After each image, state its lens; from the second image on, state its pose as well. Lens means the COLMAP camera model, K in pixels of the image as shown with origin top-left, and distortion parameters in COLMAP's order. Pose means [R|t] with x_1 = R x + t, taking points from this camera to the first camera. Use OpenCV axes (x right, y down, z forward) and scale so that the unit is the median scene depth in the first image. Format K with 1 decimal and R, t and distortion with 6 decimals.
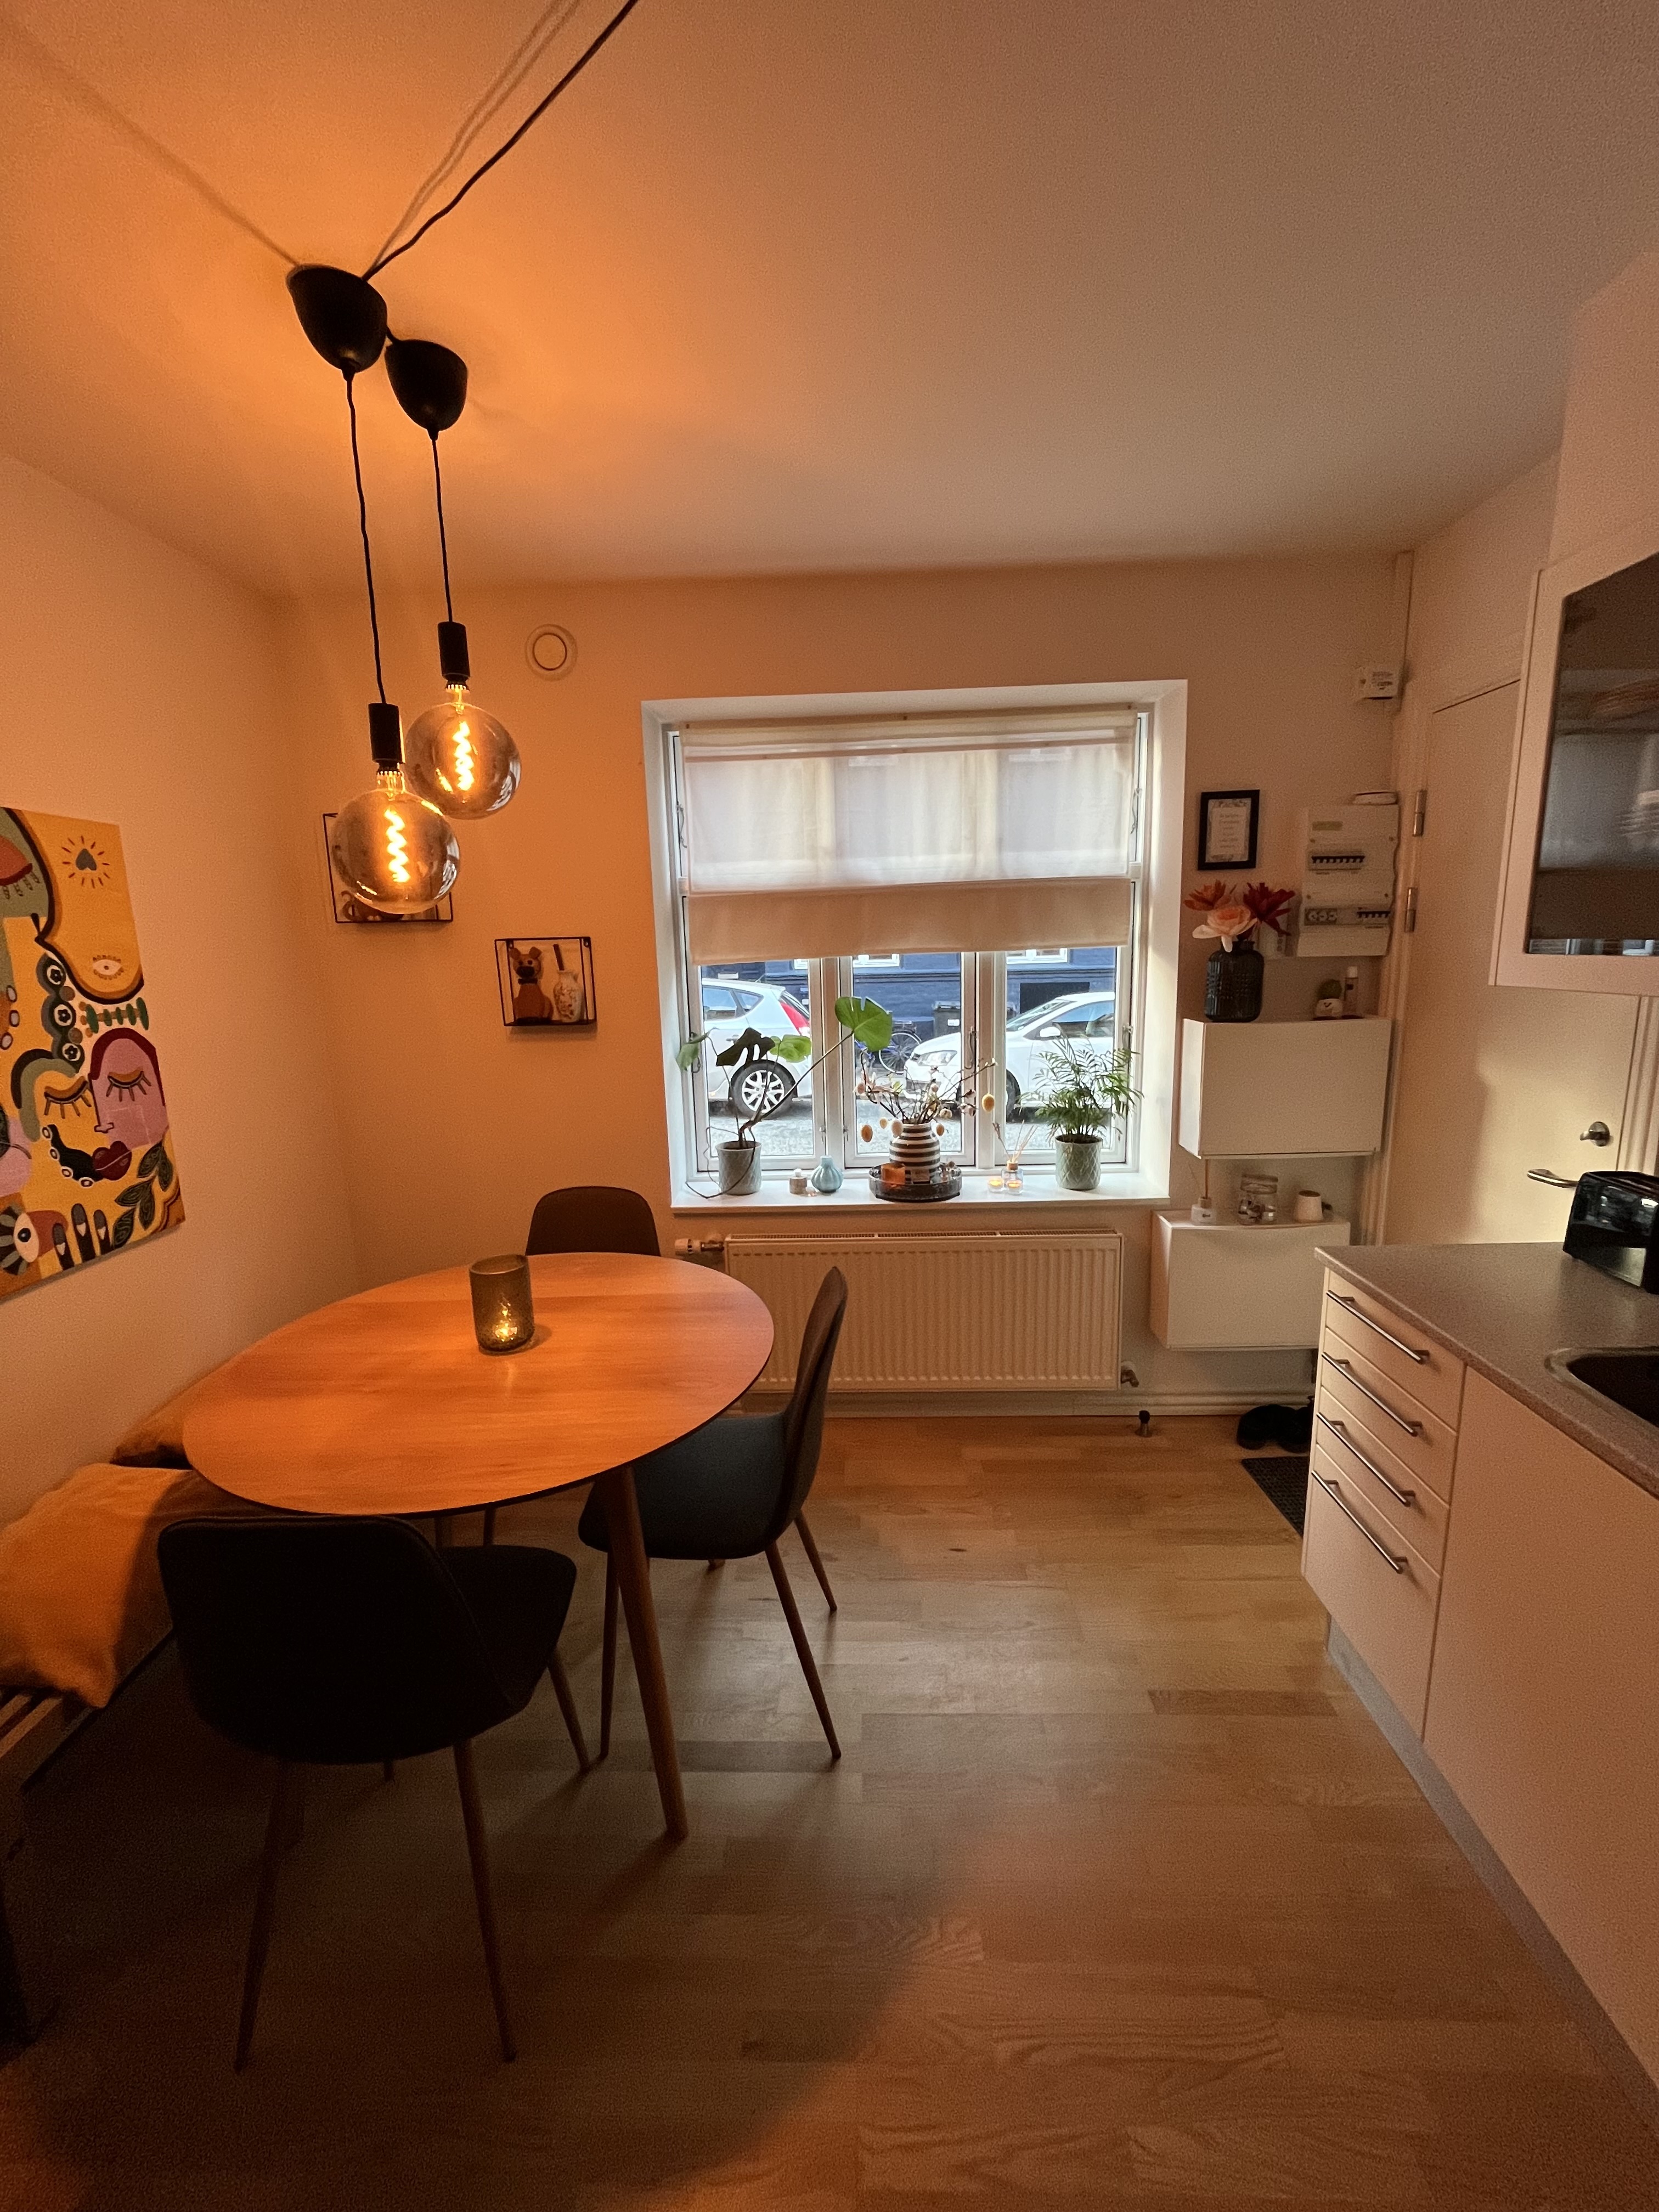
lens RADIAL K [[900.4, 0, 826.6], [0, 900.4, 1115.2], [0, 0, 1]] dist [-0.001452, 0.000679]
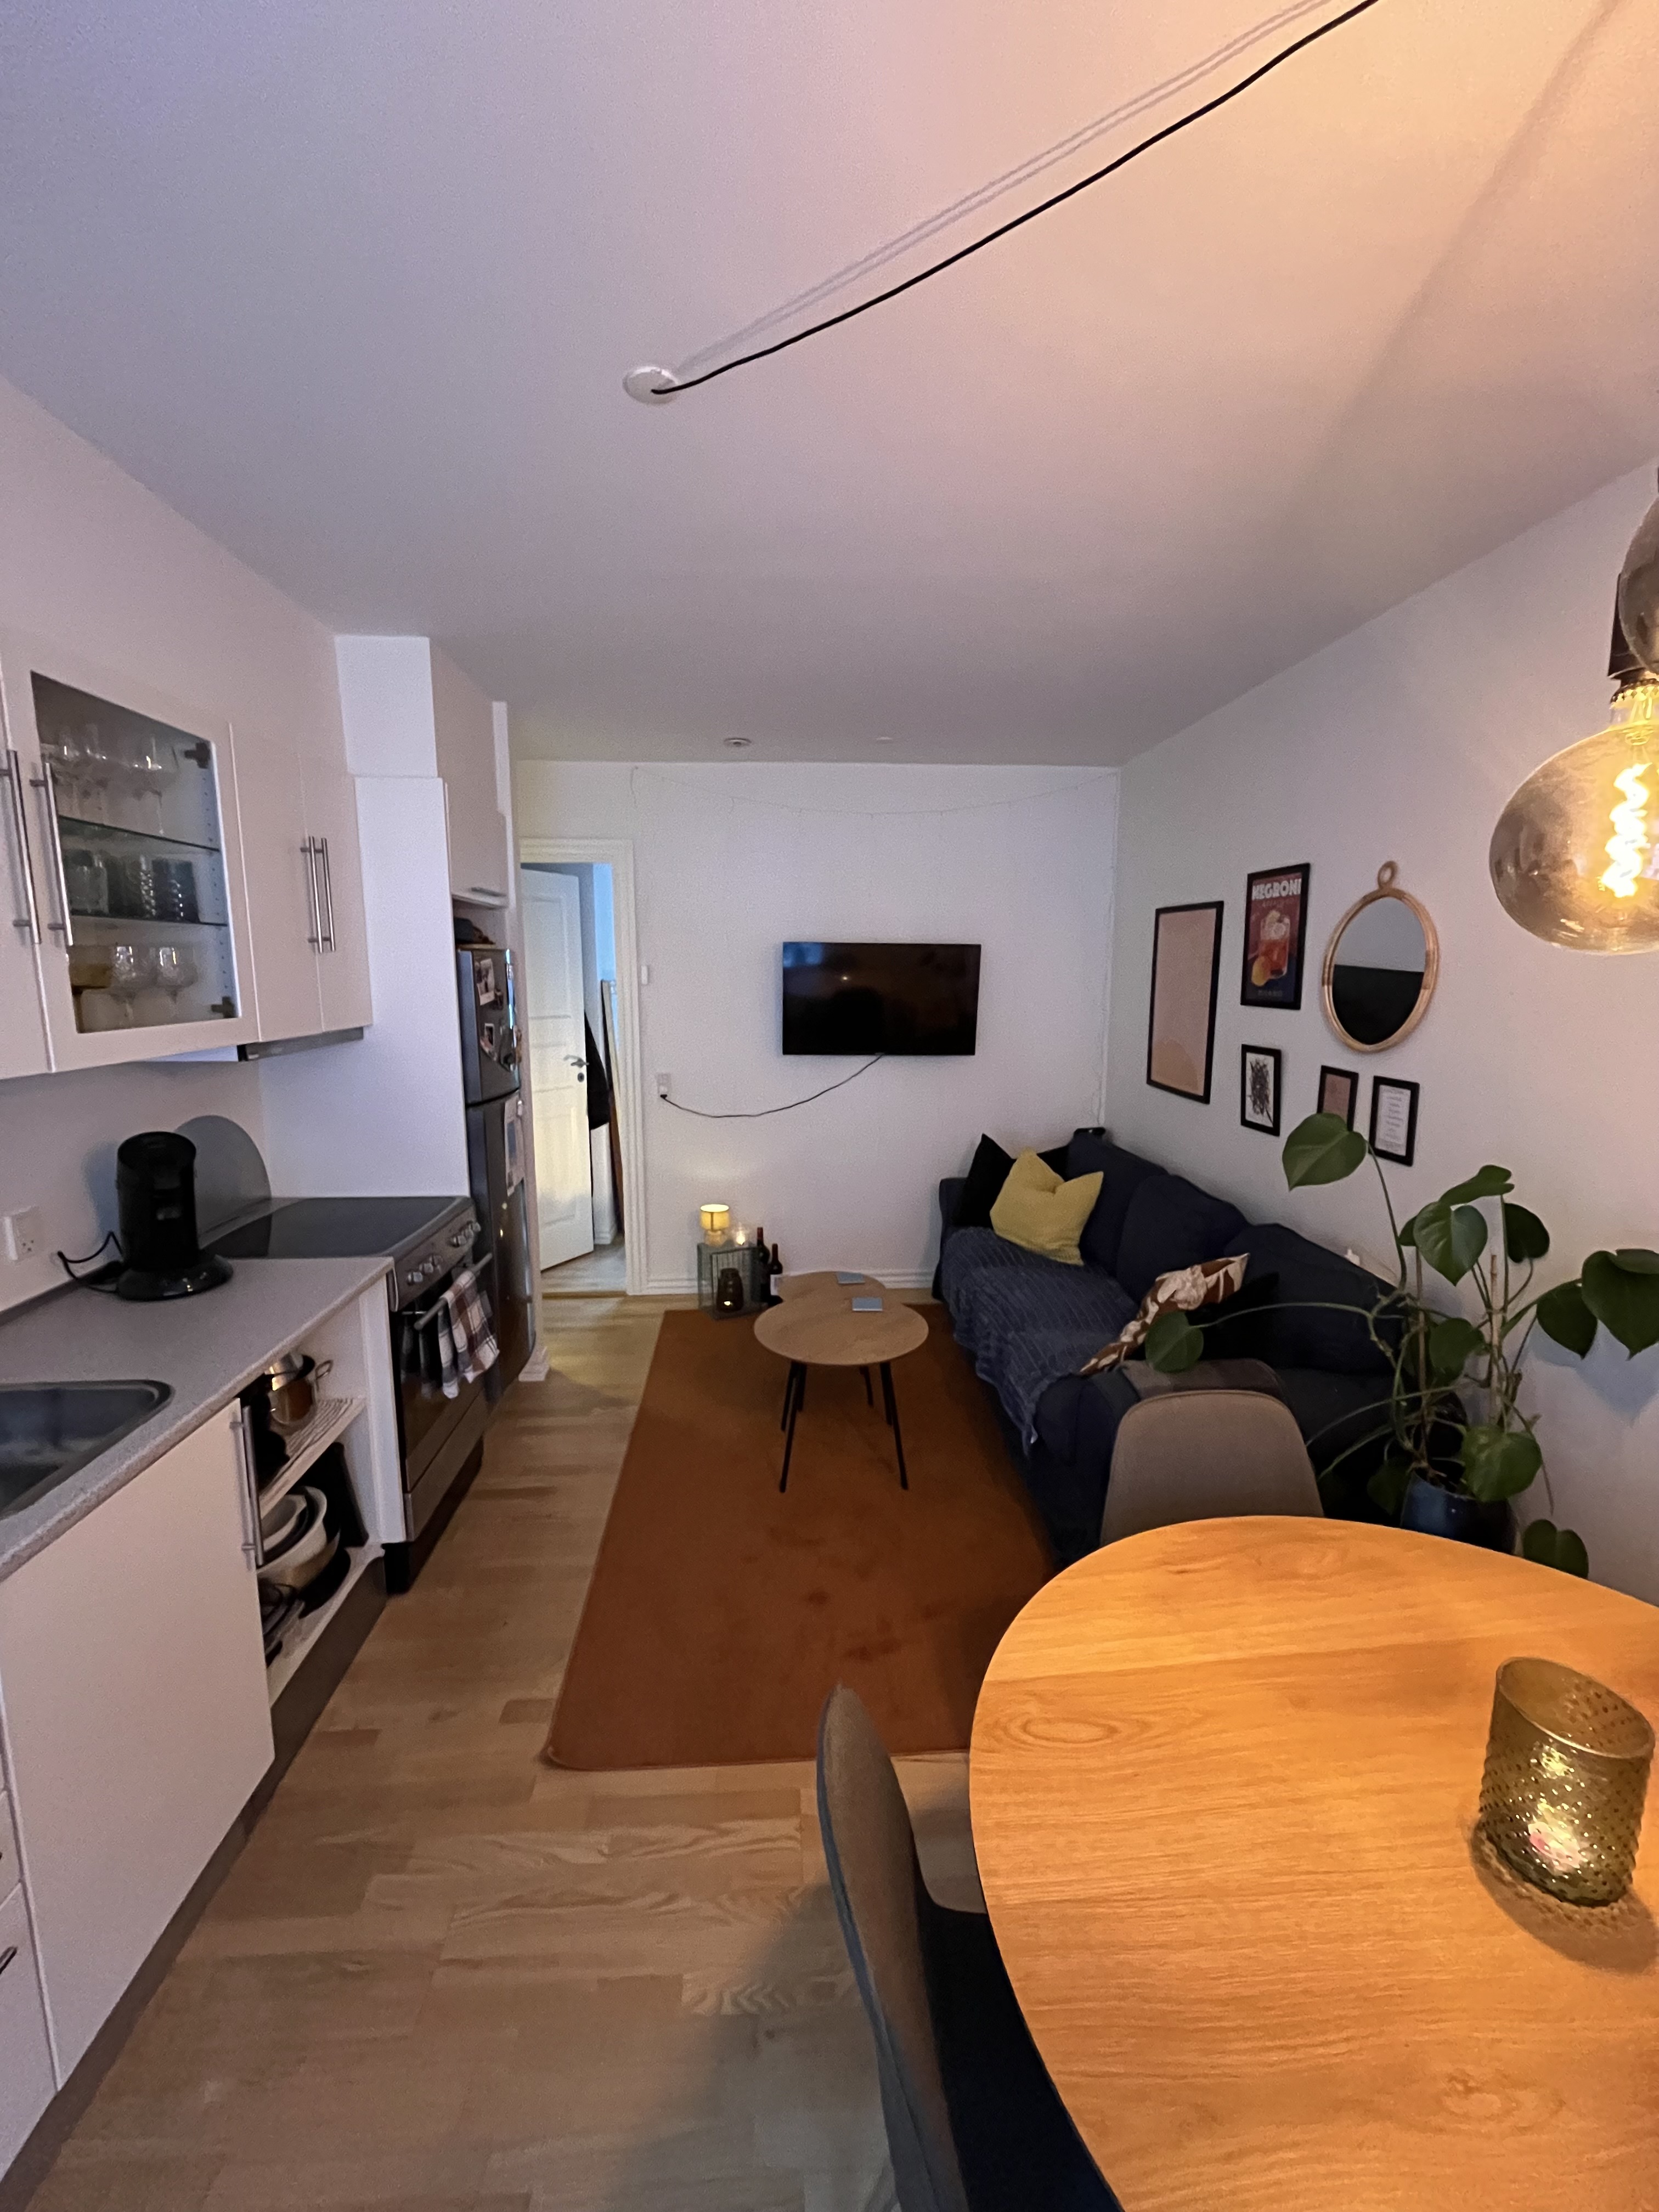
lens RADIAL K [[900.4, 0, 825.4], [0, 900.4, 1102.4], [0, 0, 1]] dist [-0.001452, 0.000679]
pose [[-0.996330, 0.039940, -0.075709, 0.049661], [0.012239, 0.941849, 0.335813, -0.363066], [0.084719, 0.333654, -0.938881, 1.643191]]
